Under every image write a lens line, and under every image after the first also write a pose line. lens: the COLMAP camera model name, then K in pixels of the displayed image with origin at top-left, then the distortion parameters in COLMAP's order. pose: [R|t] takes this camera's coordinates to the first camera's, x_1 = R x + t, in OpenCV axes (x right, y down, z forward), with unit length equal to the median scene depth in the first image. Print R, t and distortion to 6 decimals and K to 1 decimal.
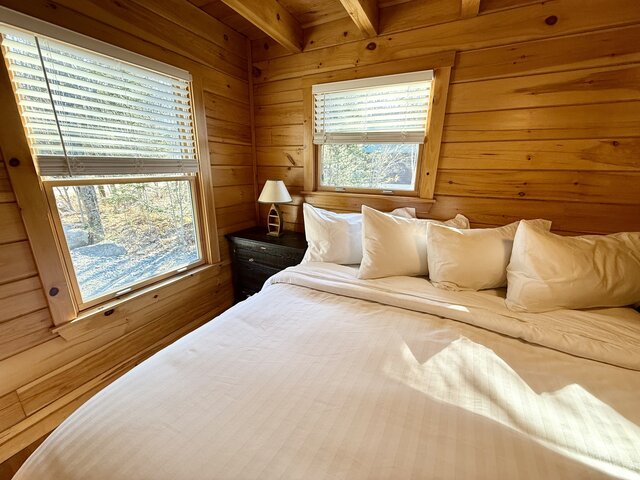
lens RADIAL K [[255.0, 0, 320.3], [0, 255.0, 238.6], [0, 0, 1]] dist [0.001037, -0.000082]
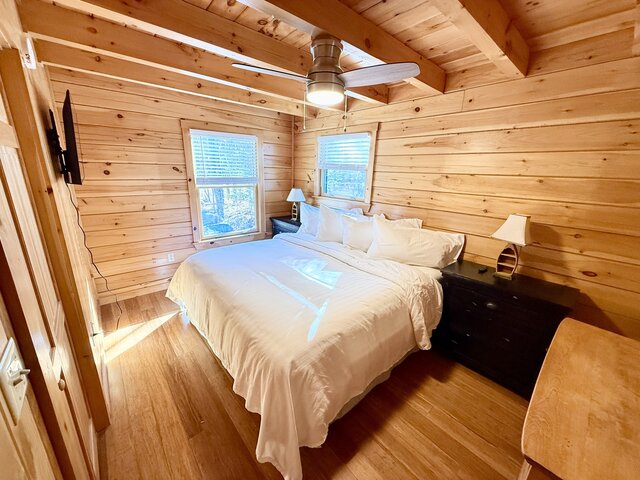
lens RADIAL K [[255.0, 0, 321.4], [0, 255.0, 240.4], [0, 0, 1]] dist [0.001037, -0.000082]
pose [[0.930088, 0.111668, -0.349953, 0.645281], [-0.116798, 0.993134, 0.006484, 0.095459], [0.348274, 0.034844, 0.936745, -0.589888]]
